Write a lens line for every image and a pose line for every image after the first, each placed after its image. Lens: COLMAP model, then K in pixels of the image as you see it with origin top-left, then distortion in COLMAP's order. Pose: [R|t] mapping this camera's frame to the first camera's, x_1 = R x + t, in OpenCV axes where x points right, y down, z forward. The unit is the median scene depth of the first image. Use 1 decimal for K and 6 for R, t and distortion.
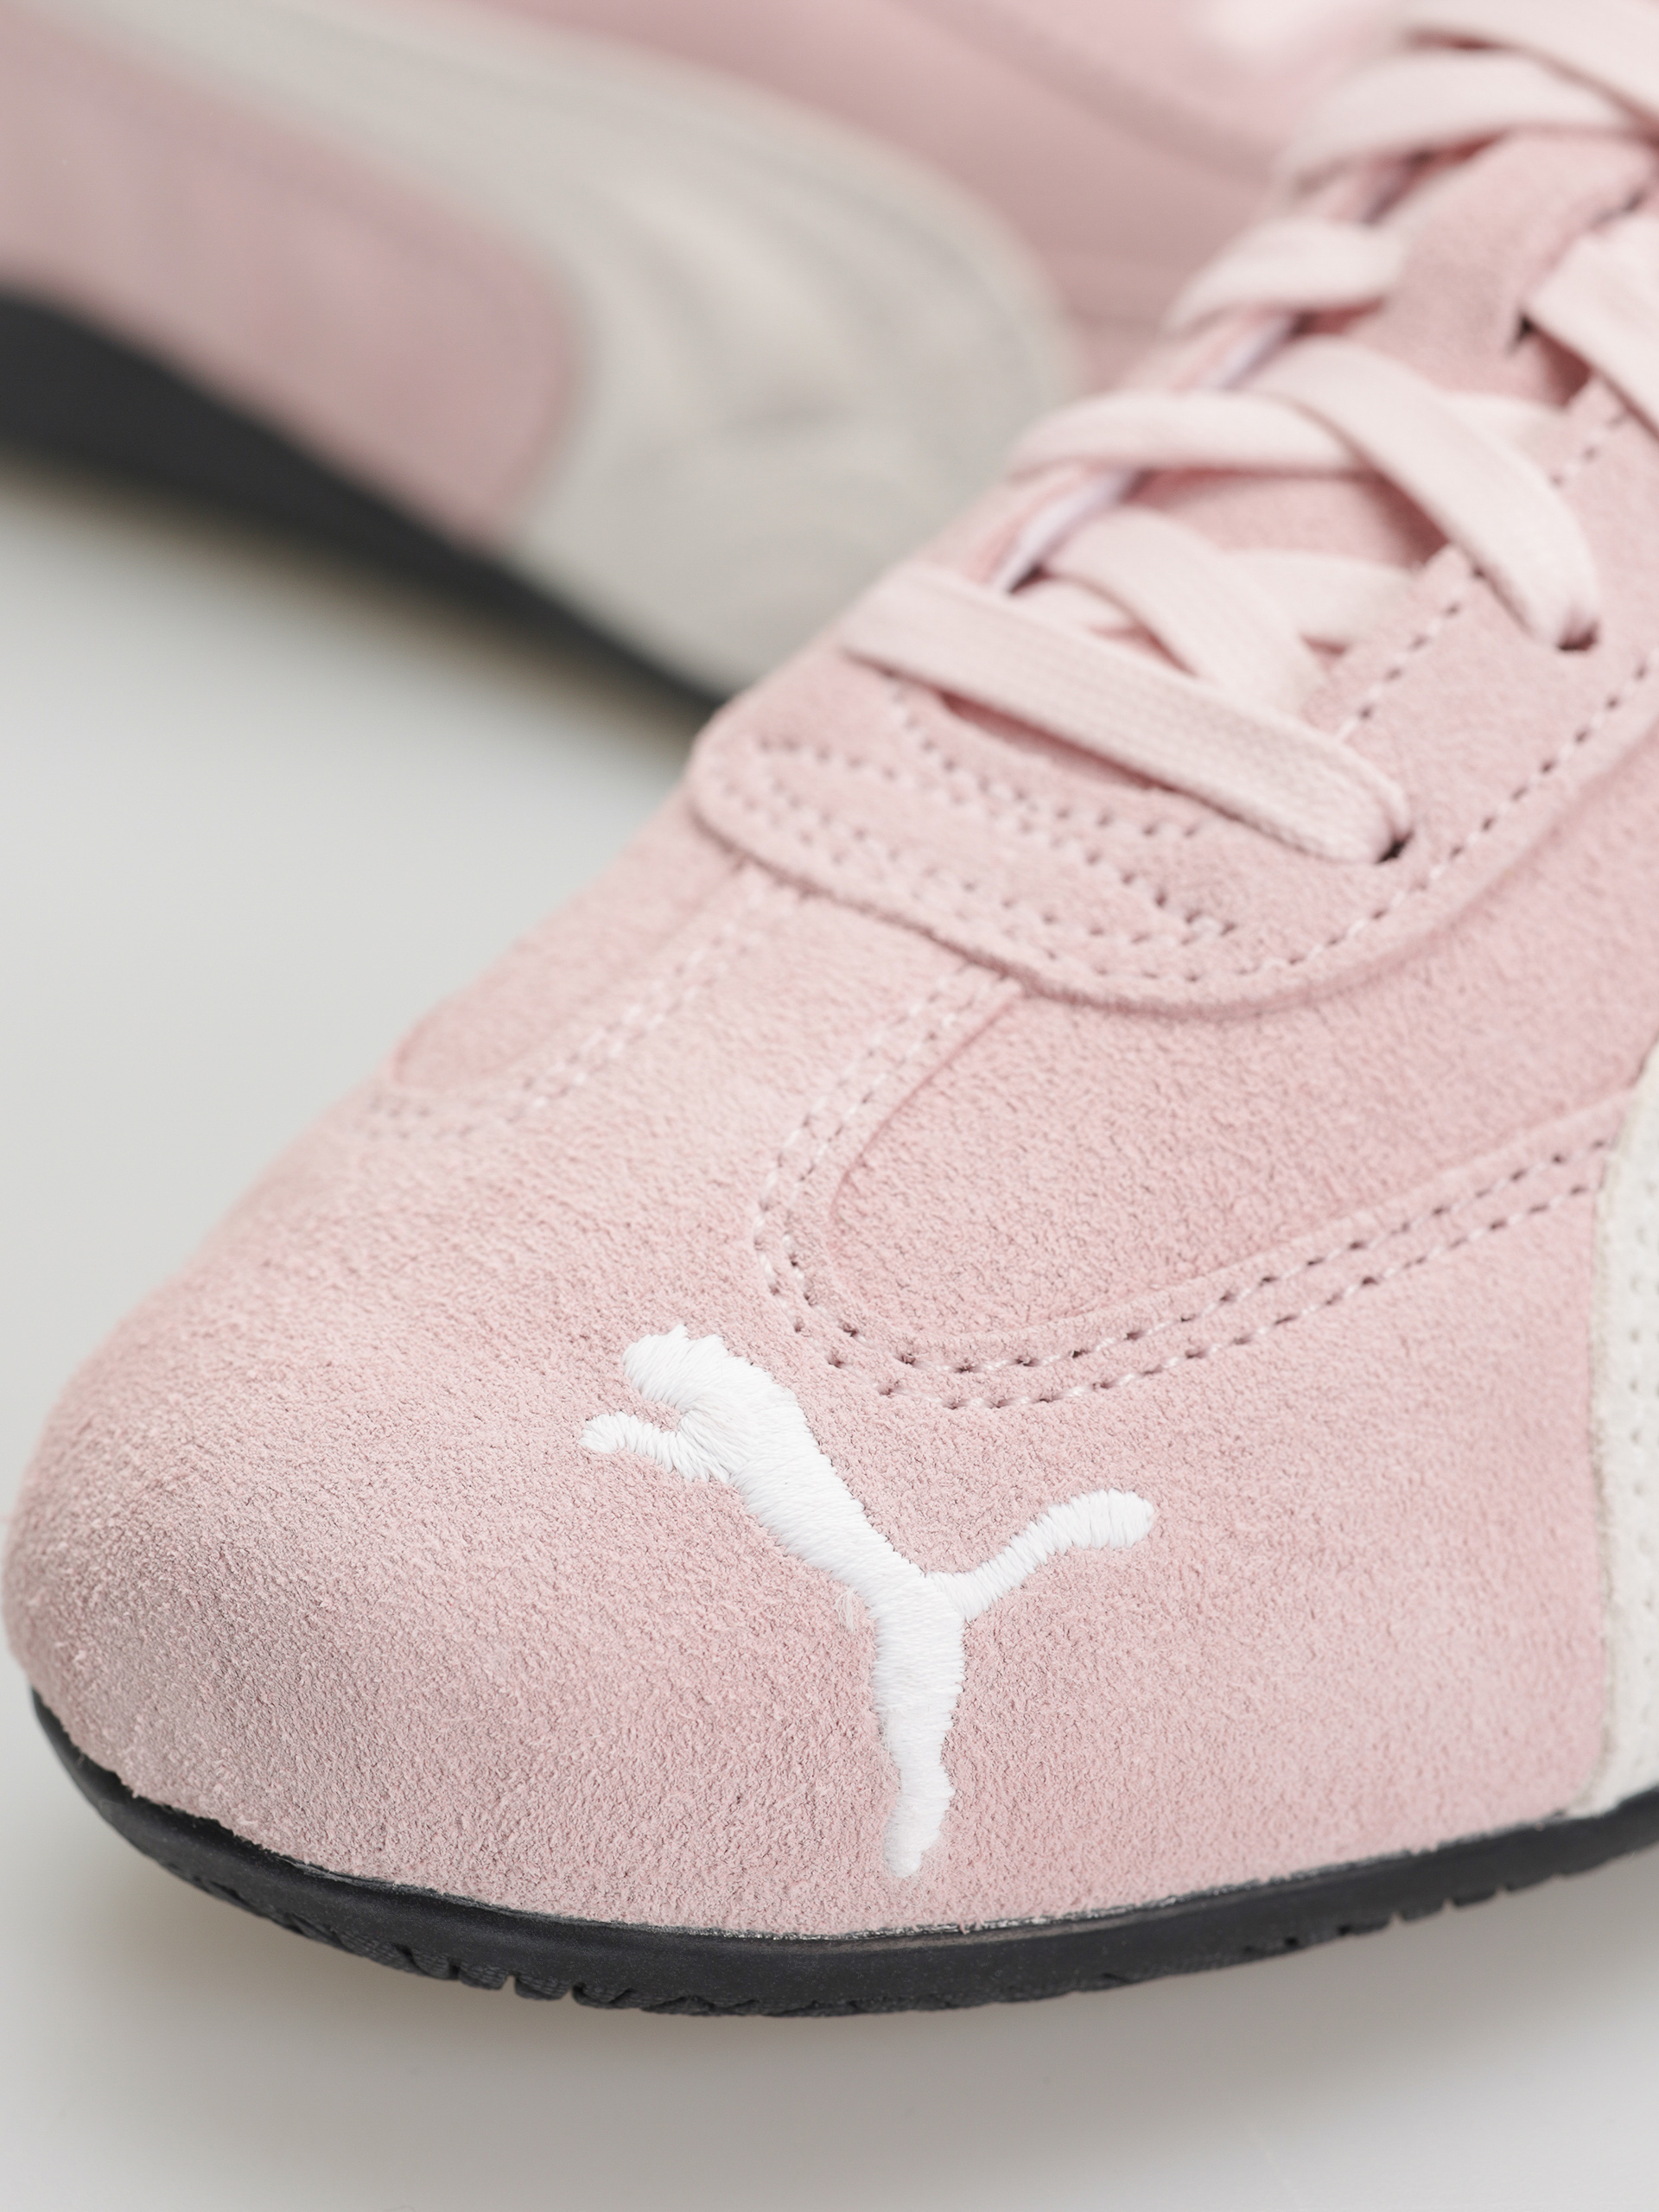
lens RADIAL K [[5288.5, 0, 829.5], [0, 5288.5, 1106.0], [0, 0, 1]] dist [-0.063045, 0.154685]
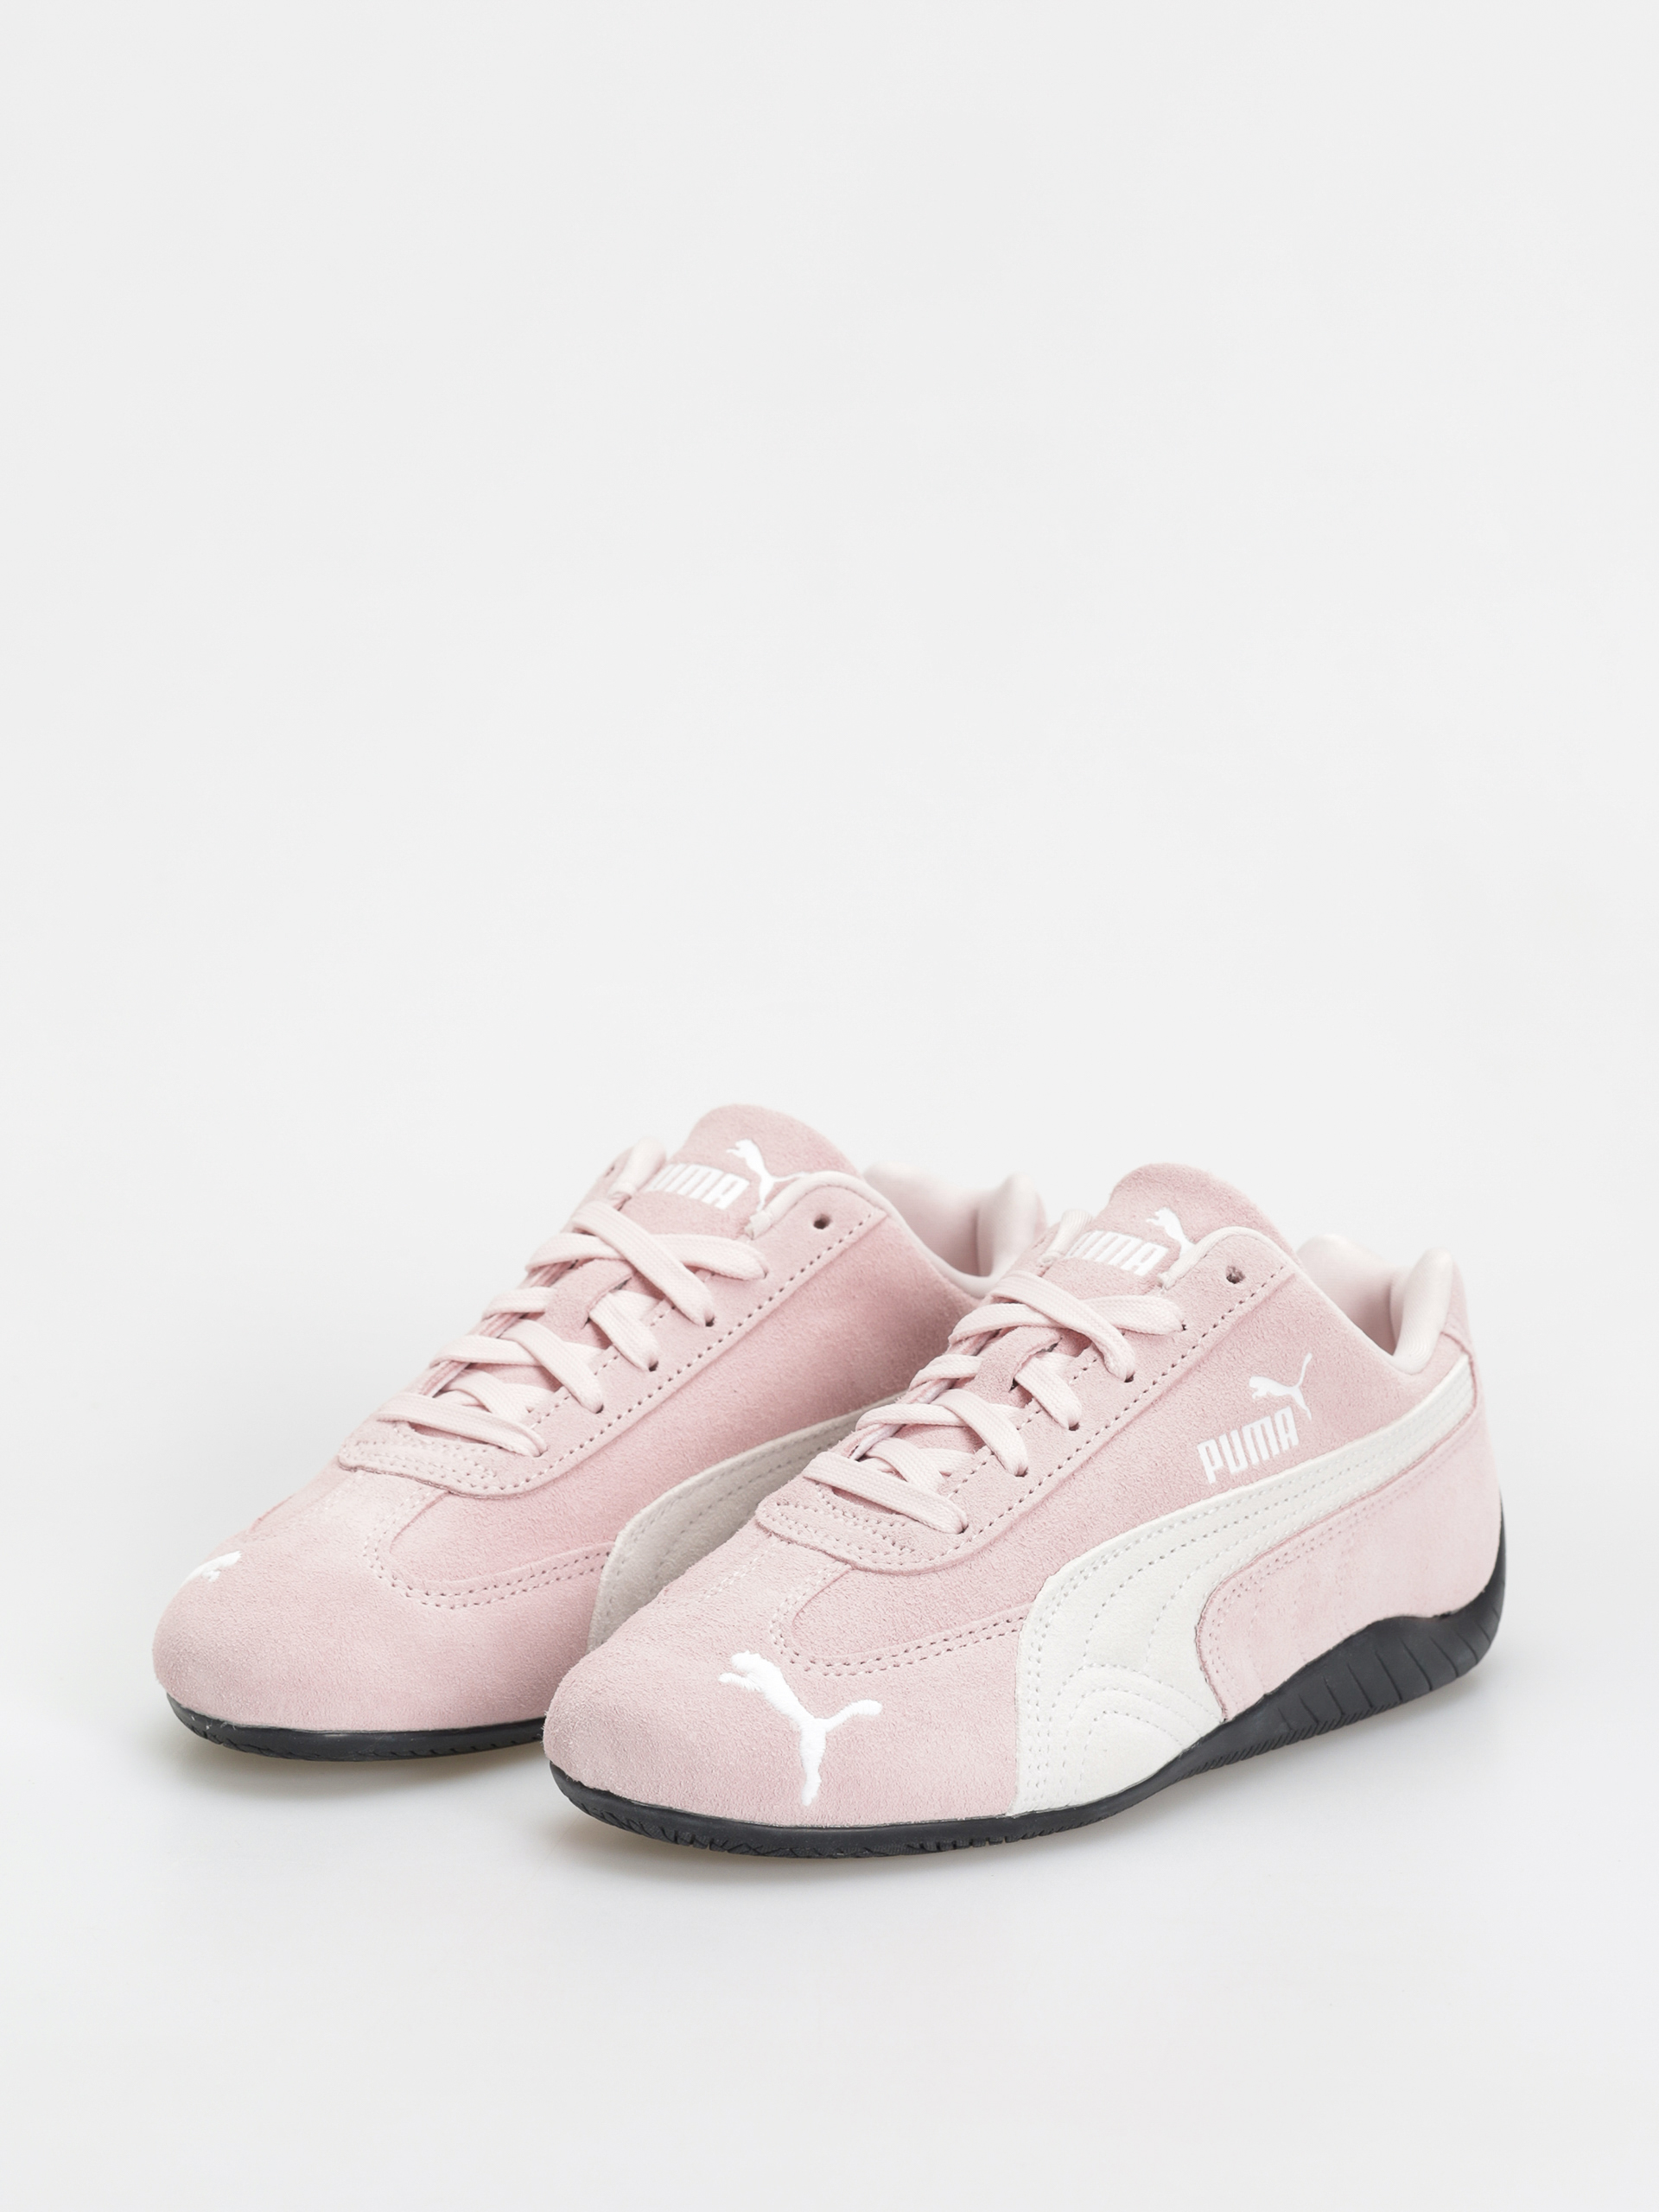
lens RADIAL K [[5288.5, 0, 829.5], [0, 5288.5, 1106.0], [0, 0, 1]] dist [-0.063045, 0.154685]
pose [[0.999505, 0.026477, -0.016964, 0.072798], [-0.029813, 0.969468, -0.243400, 0.522636], [0.010001, 0.243785, 0.969778, -2.388598]]
